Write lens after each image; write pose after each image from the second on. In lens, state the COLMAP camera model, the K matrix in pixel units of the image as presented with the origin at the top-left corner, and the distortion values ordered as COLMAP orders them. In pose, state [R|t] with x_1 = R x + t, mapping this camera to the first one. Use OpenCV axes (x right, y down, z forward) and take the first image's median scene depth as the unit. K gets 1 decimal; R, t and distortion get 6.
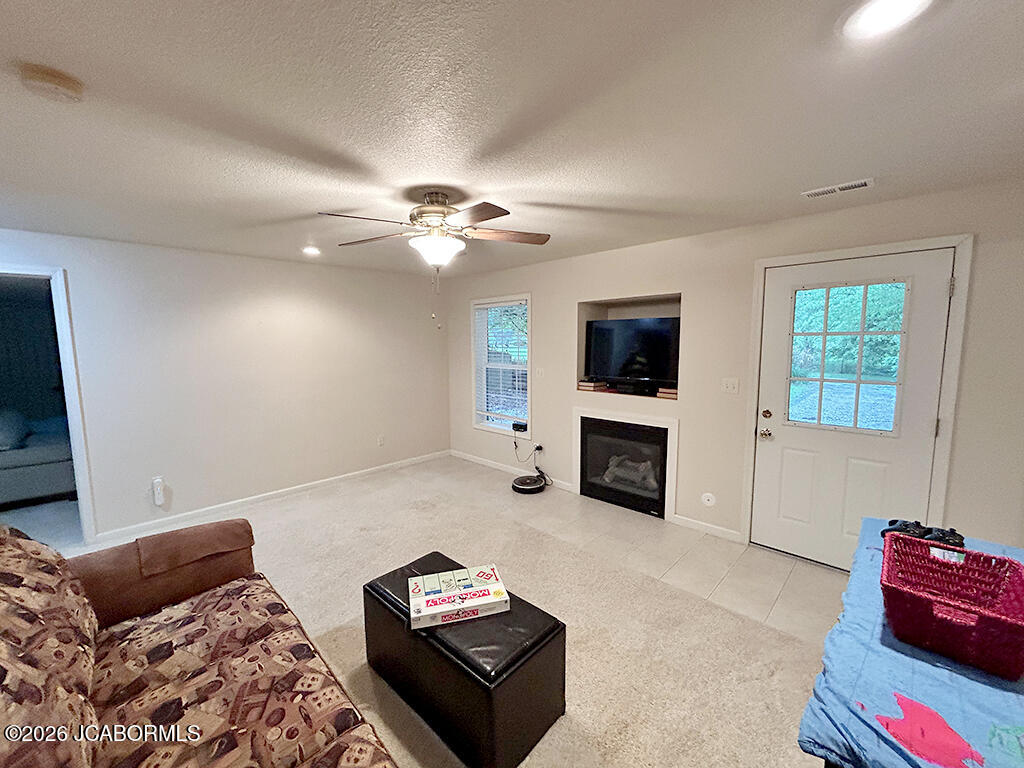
lens RADIAL K [[411.1, 0, 510.3], [0, 411.1, 384.9], [0, 0, 1]] dist [0.000872, 0.000075]
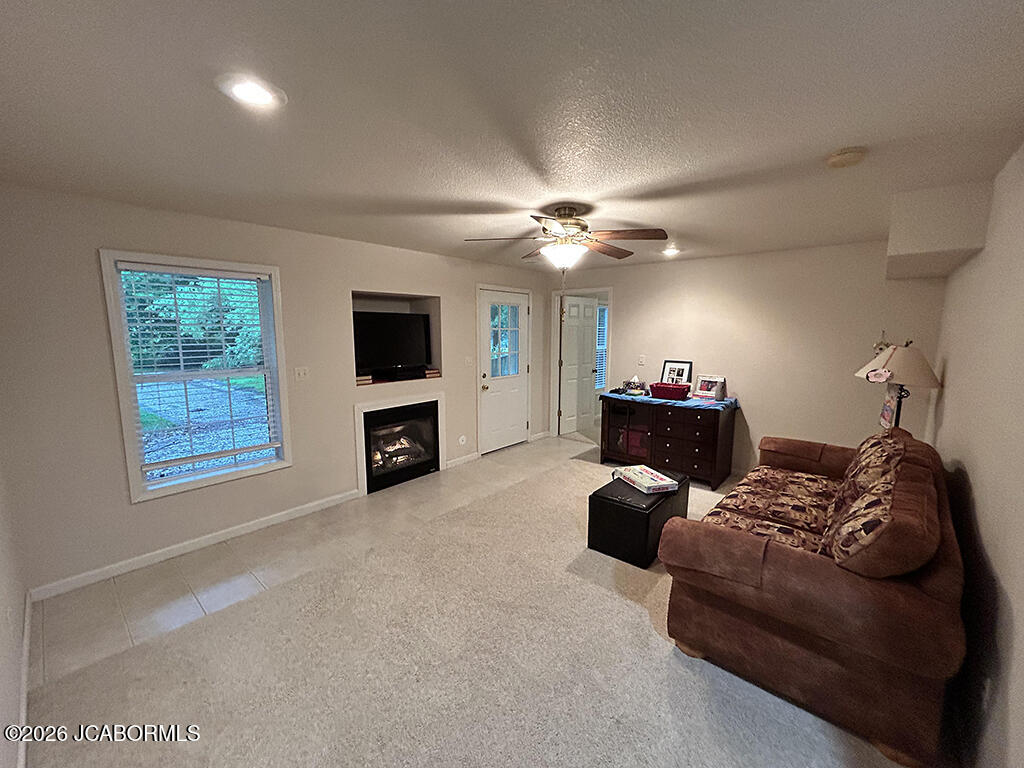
lens RADIAL K [[411.1, 0, 510.3], [0, 411.1, 384.9], [0, 0, 1]] dist [0.000872, 0.000075]
pose [[-0.046955, -0.125312, 0.991006, -0.910825], [0.108123, 0.985633, 0.129755, -0.086001], [-0.993028, 0.113243, -0.032731, 0.809283]]
